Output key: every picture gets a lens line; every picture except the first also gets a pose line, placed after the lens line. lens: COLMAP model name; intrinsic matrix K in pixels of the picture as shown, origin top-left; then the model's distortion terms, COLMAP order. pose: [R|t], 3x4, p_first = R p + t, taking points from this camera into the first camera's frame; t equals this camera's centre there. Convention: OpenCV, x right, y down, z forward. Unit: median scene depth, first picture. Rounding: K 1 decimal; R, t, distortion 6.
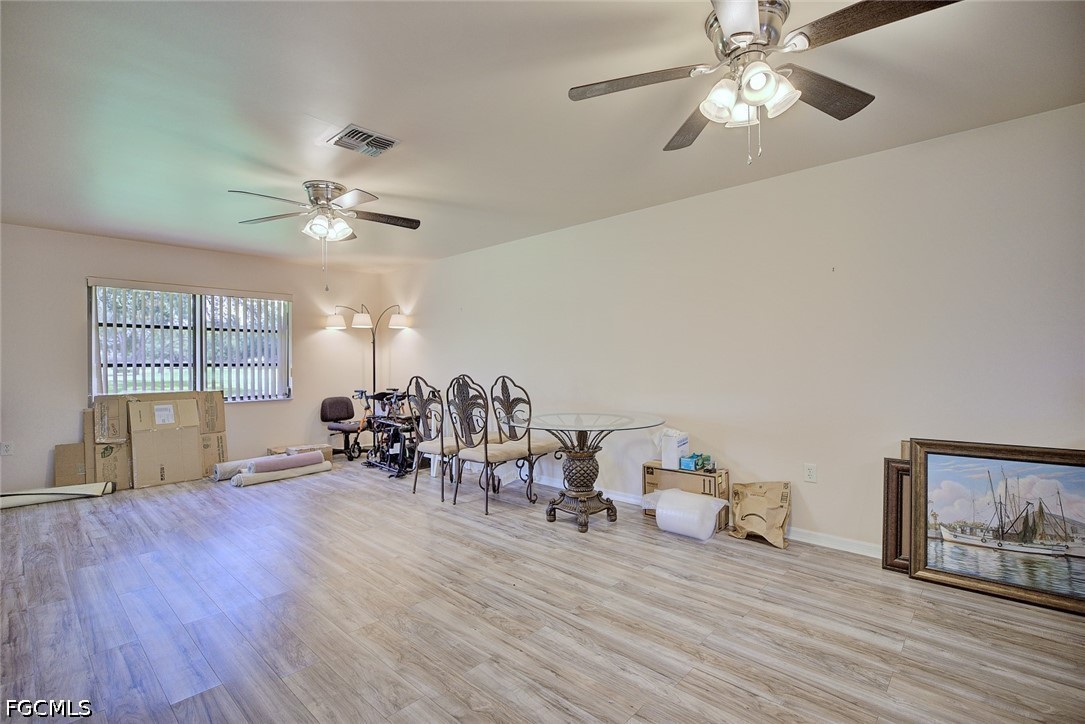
lens RADIAL K [[503.3, 0, 542.1], [0, 503.3, 361.3], [0, 0, 1]] dist [-0.000924, -0.001709]
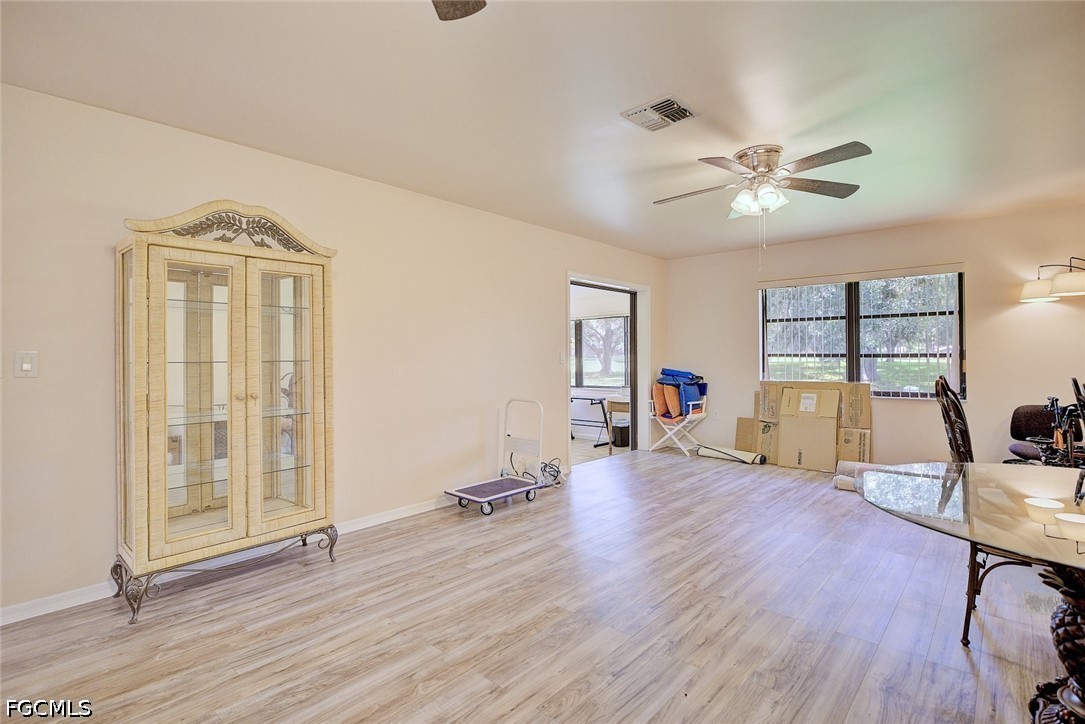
lens RADIAL K [[521.8, 0, 538.9], [0, 521.8, 352.3], [0, 0, 1]] dist [-0.004013, -0.000071]
pose [[0.009725, -0.000445, -0.999953, 0.421256], [0.005832, 0.999983, -0.000388, -0.002990], [0.999936, -0.005828, 0.009727, 0.542815]]
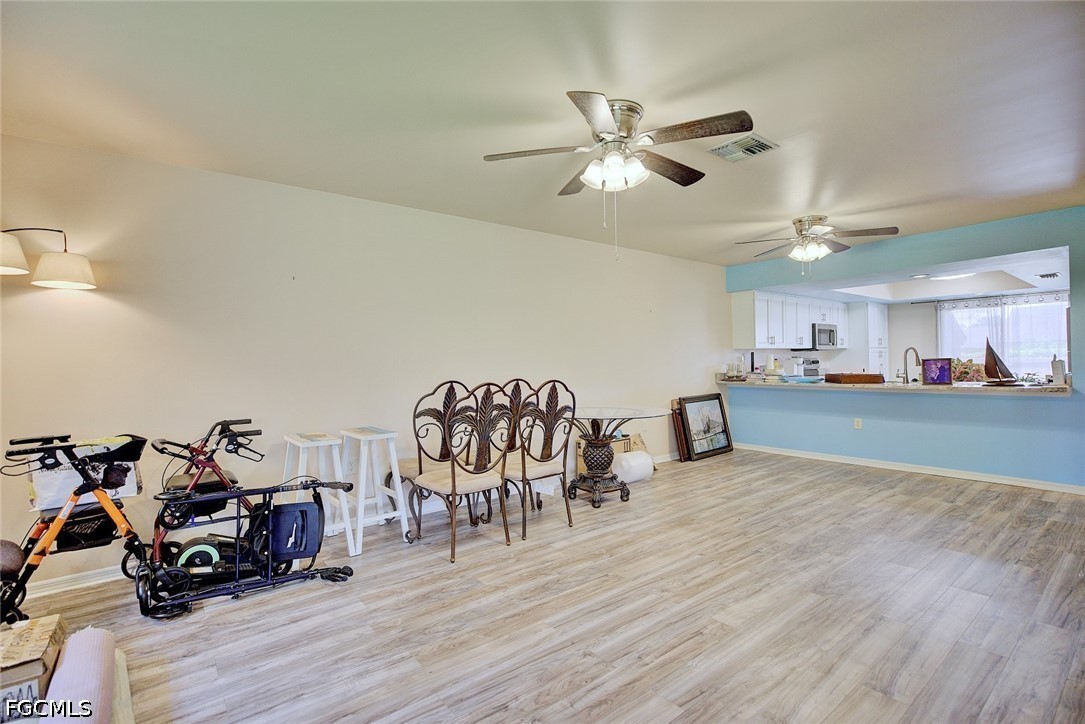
lens RADIAL K [[503.3, 0, 548.0], [0, 503.3, 359.0], [0, 0, 1]] dist [-0.000924, -0.001709]
pose [[0.140908, 0.008741, 0.989984, -1.023849], [0.014479, 0.999836, -0.010889, 0.004918], [-0.989917, 0.015869, 0.140759, 0.892662]]
